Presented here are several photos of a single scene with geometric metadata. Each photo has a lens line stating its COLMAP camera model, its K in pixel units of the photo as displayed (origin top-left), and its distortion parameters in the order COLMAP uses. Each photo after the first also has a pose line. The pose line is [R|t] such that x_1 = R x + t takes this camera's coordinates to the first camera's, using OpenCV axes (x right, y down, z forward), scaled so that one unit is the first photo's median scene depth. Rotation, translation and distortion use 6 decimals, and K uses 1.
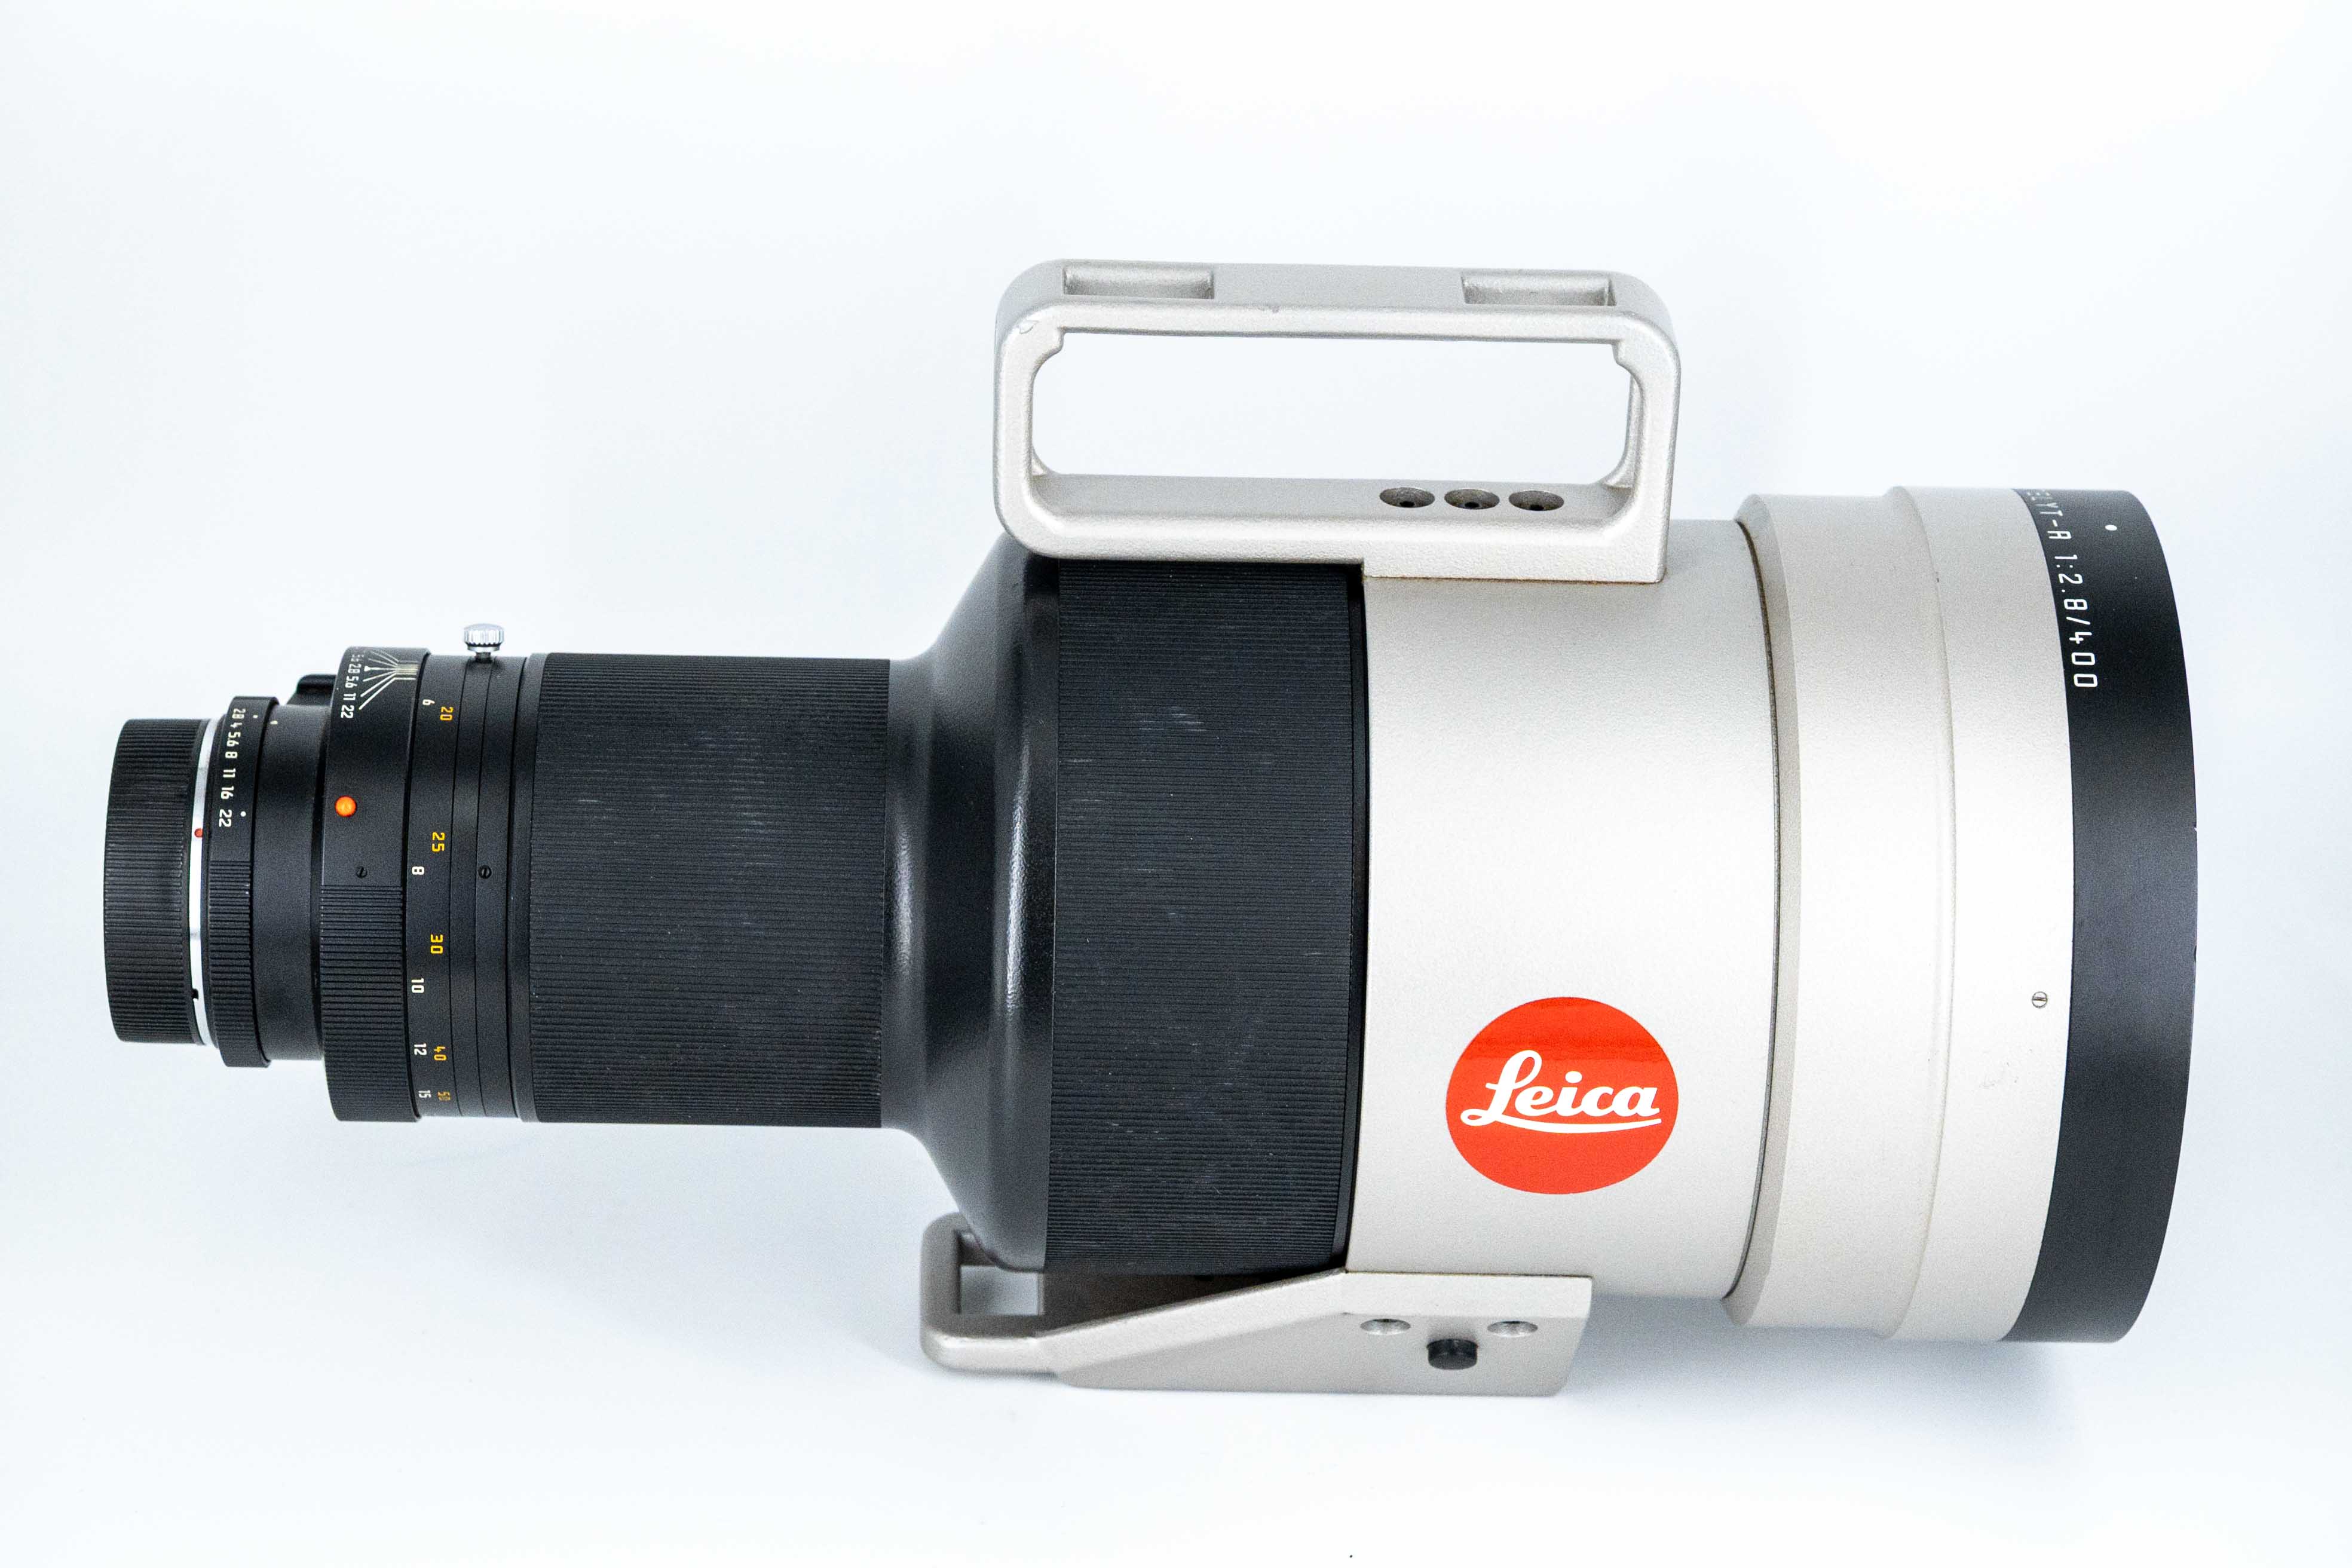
lens RADIAL K [[6136.1, 0, 1176.0], [0, 6136.1, 784.0], [0, 0, 1]] dist [0.073799, 0.983484]
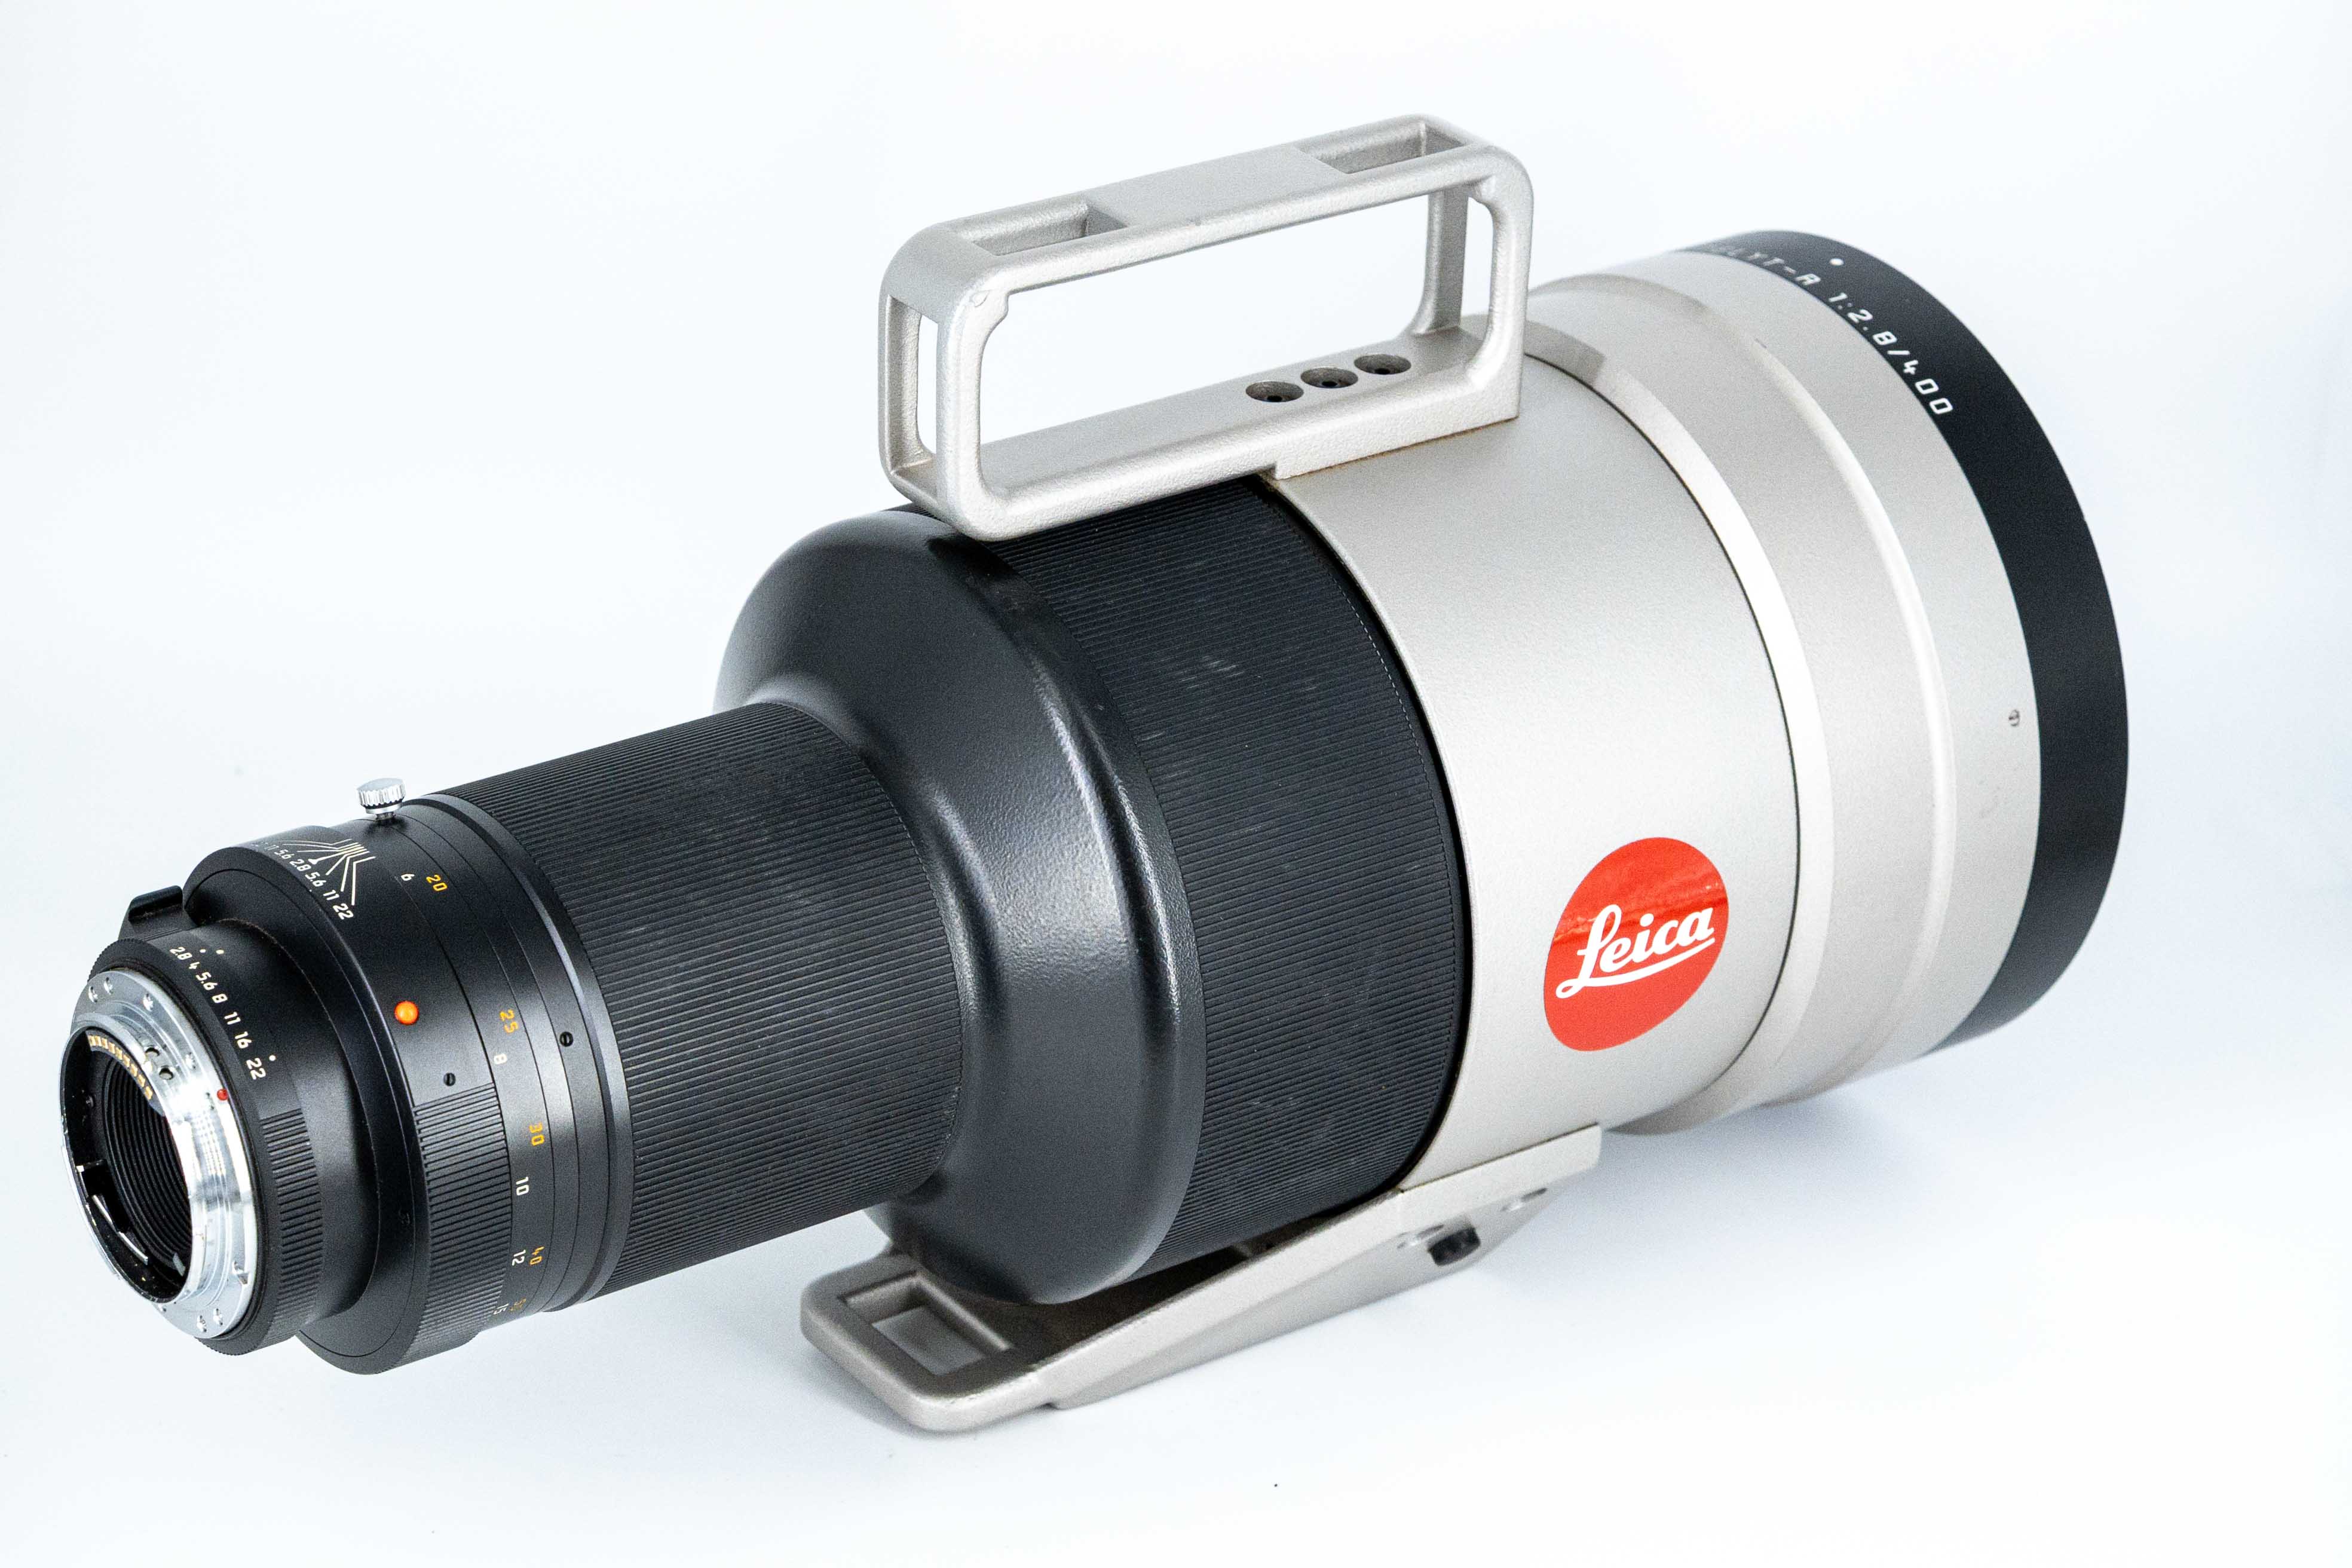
lens RADIAL K [[6136.1, 0, 1176.0], [0, 6136.1, 784.0], [0, 0, 1]] dist [0.073799, 0.983484]
pose [[0.820826, -0.261821, 0.507636, -0.484334], [0.247081, 0.964056, 0.097707, -0.086627], [-0.514971, 0.045226, 0.856013, 0.200103]]
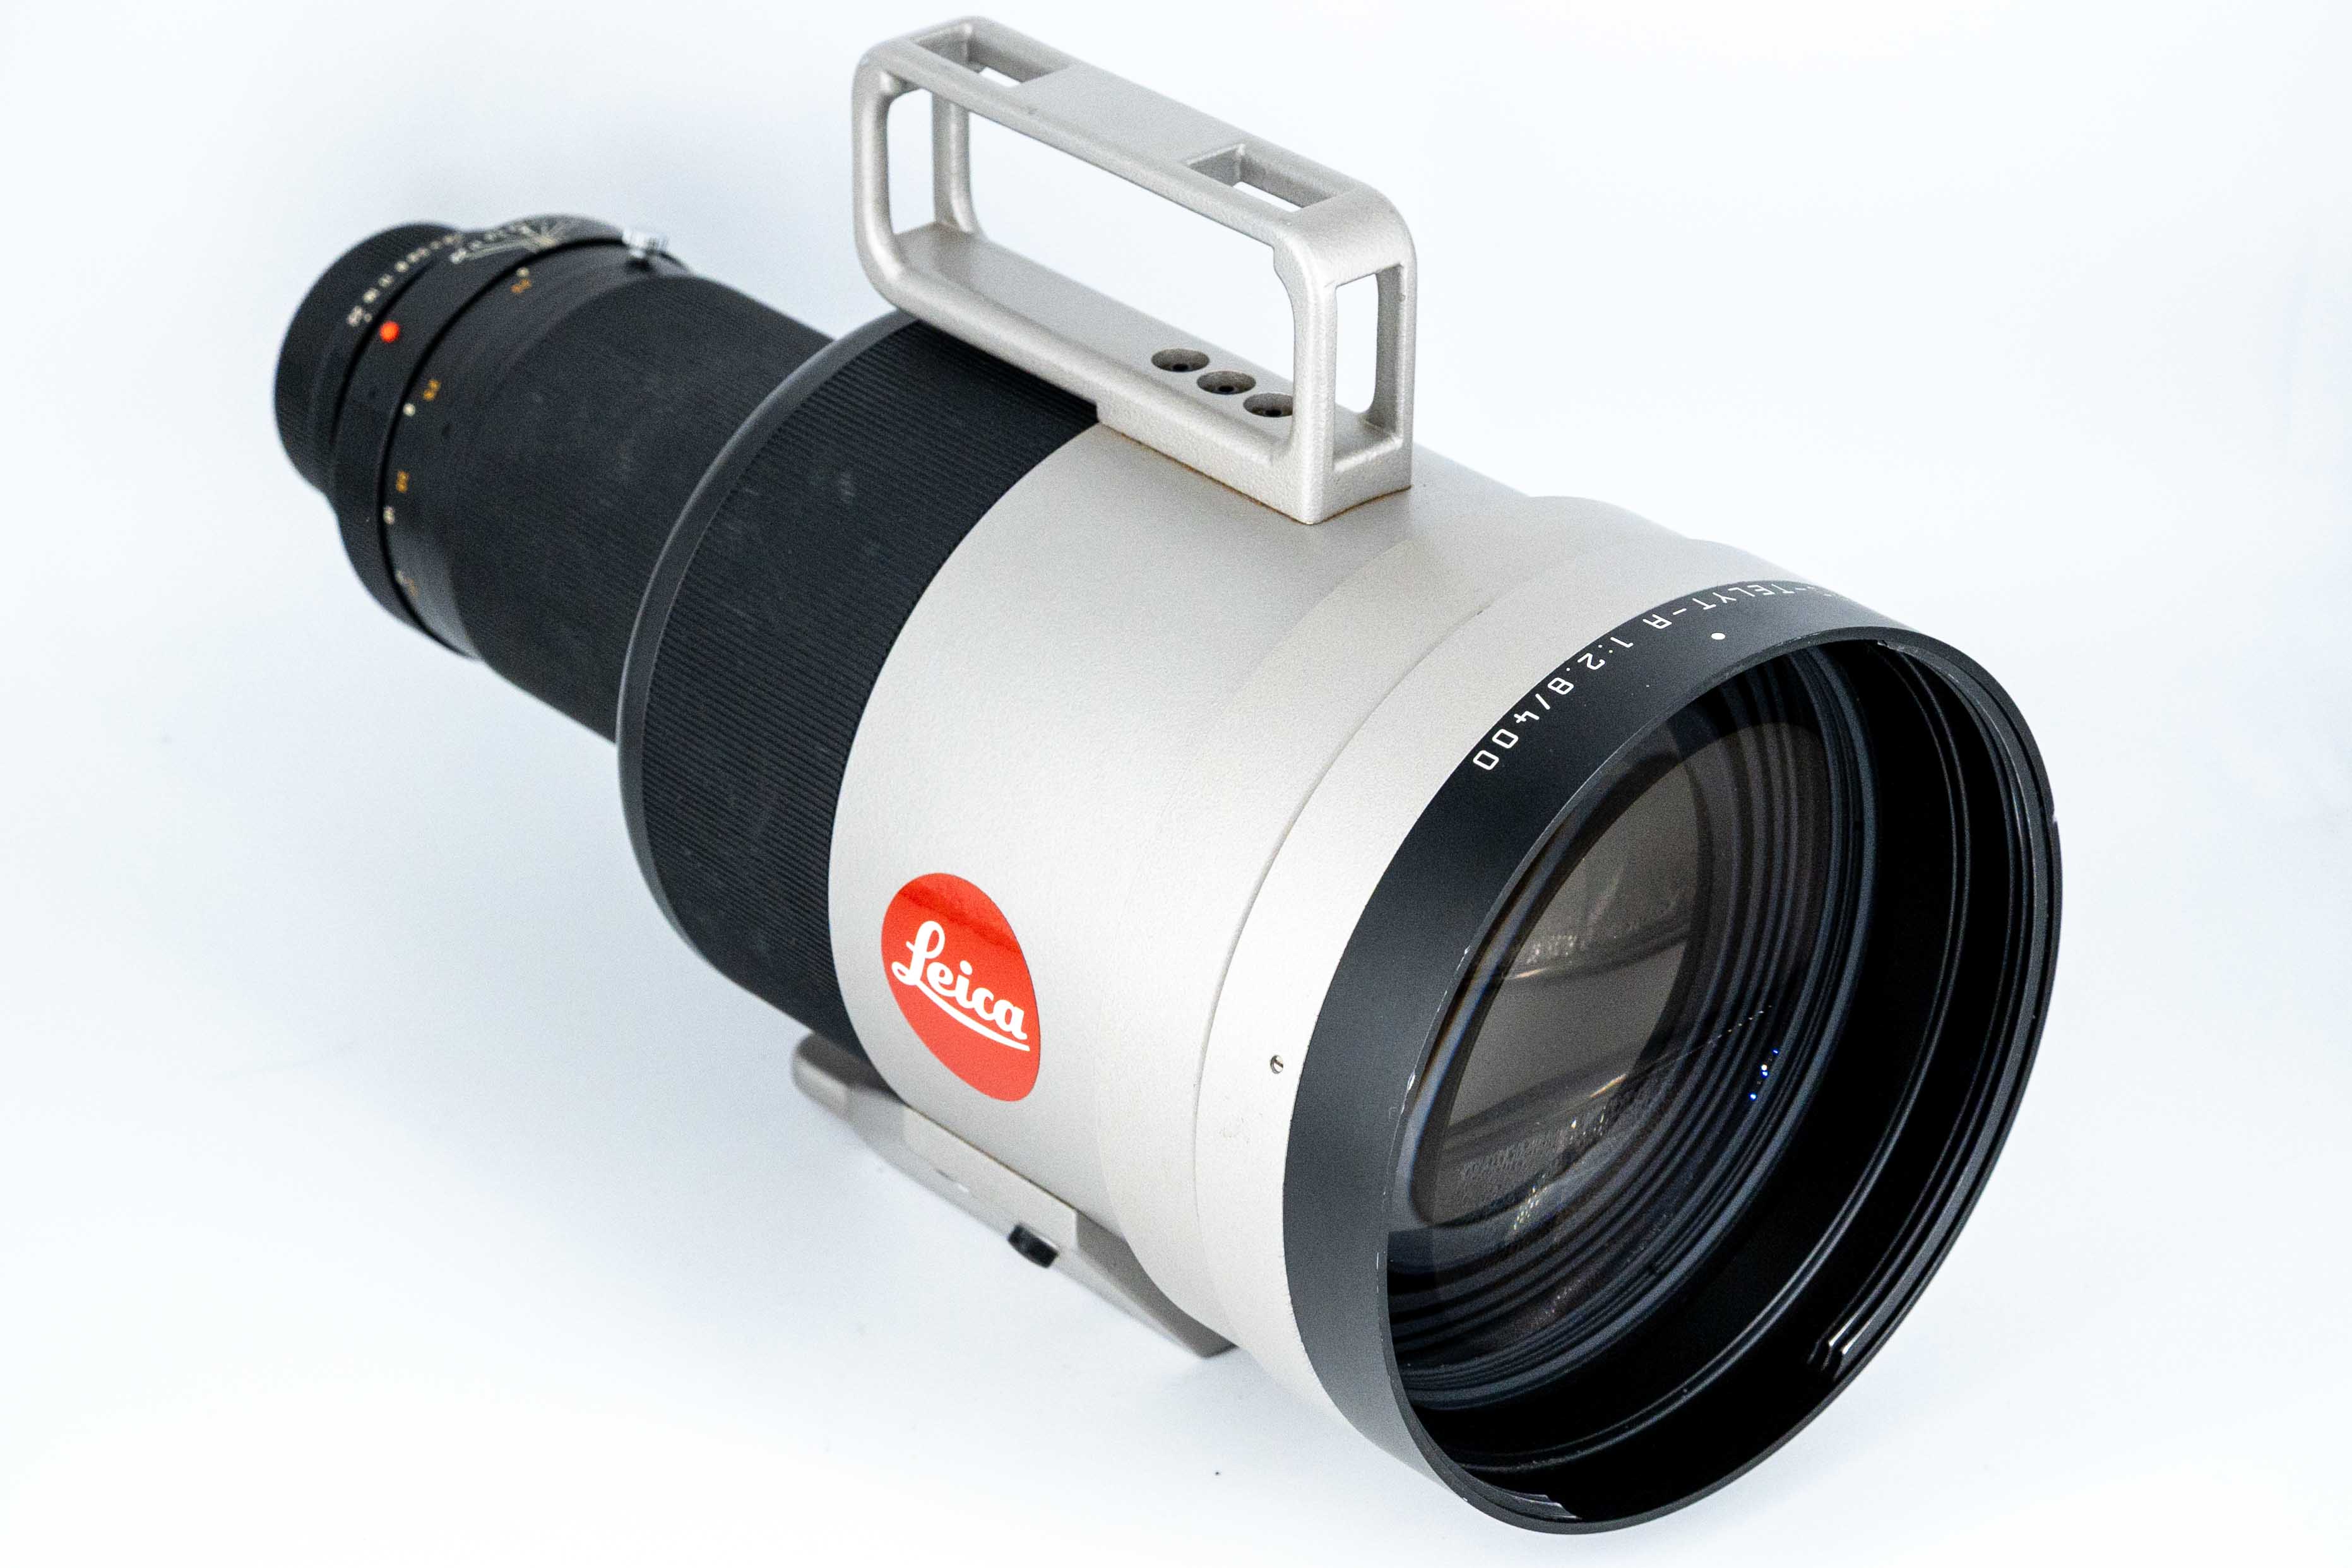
lens RADIAL K [[6136.1, 0, 1176.0], [0, 6136.1, 784.0], [0, 0, 1]] dist [0.073799, 0.983484]
pose [[0.655481, 0.340243, -0.674226, 0.709583], [-0.320444, 0.933716, 0.159657, -0.139148], [0.683857, 0.111399, 0.721061, 0.335604]]
